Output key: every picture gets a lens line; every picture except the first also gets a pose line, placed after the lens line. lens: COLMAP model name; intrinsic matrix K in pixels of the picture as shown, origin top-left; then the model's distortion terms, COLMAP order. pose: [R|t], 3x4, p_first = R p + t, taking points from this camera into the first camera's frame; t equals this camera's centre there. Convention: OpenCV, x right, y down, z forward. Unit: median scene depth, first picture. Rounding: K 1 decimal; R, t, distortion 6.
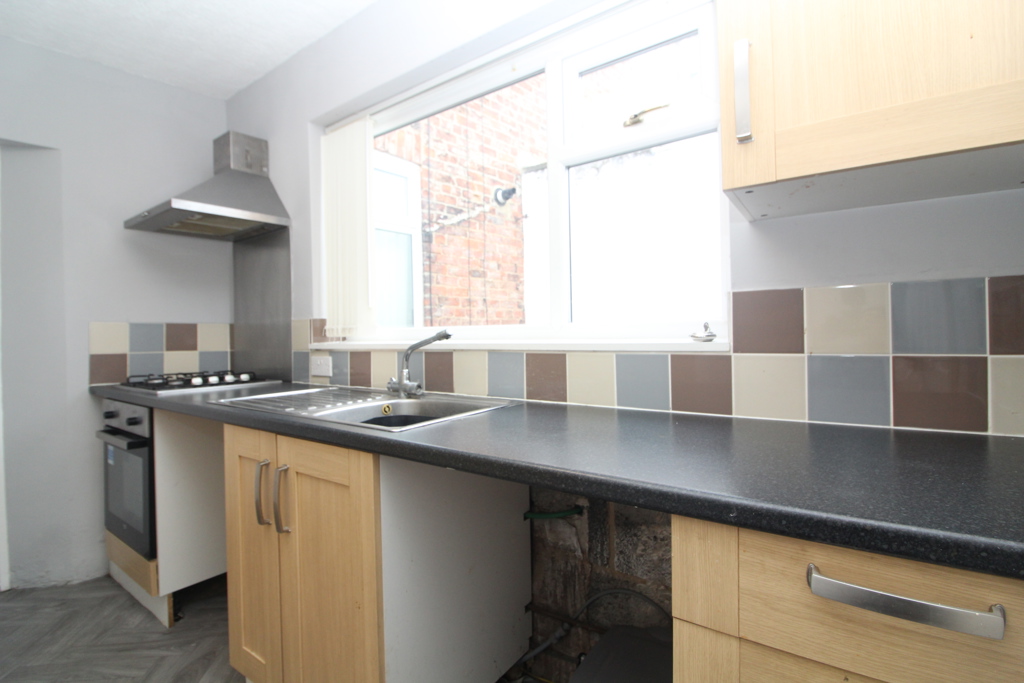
lens RADIAL K [[429.8, 0, 512.0], [0, 429.8, 335.5], [0, 0, 1]] dist [-0.000684, -0.000063]
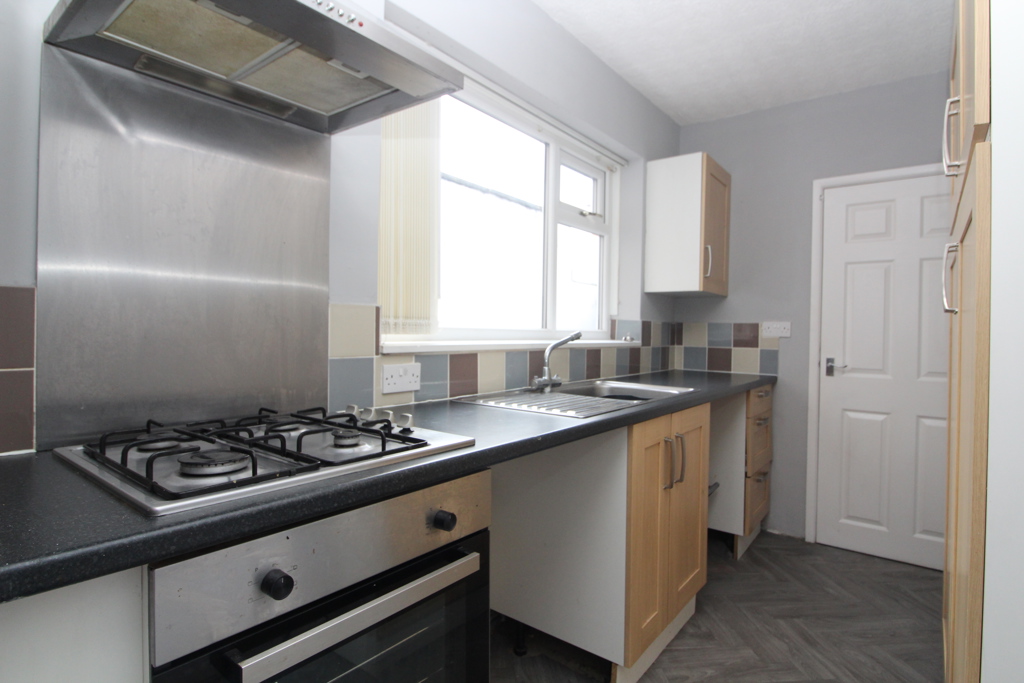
lens RADIAL K [[528.4, 0, 512.0], [0, 528.4, 341.5], [0, 0, 1]] dist [-0.000004, -0.000003]
pose [[0.090314, 0.001932, 0.995911, -1.394984], [-0.010317, 0.999946, -0.001004, 0.014030], [-0.995860, -0.010184, 0.090329, 0.827118]]
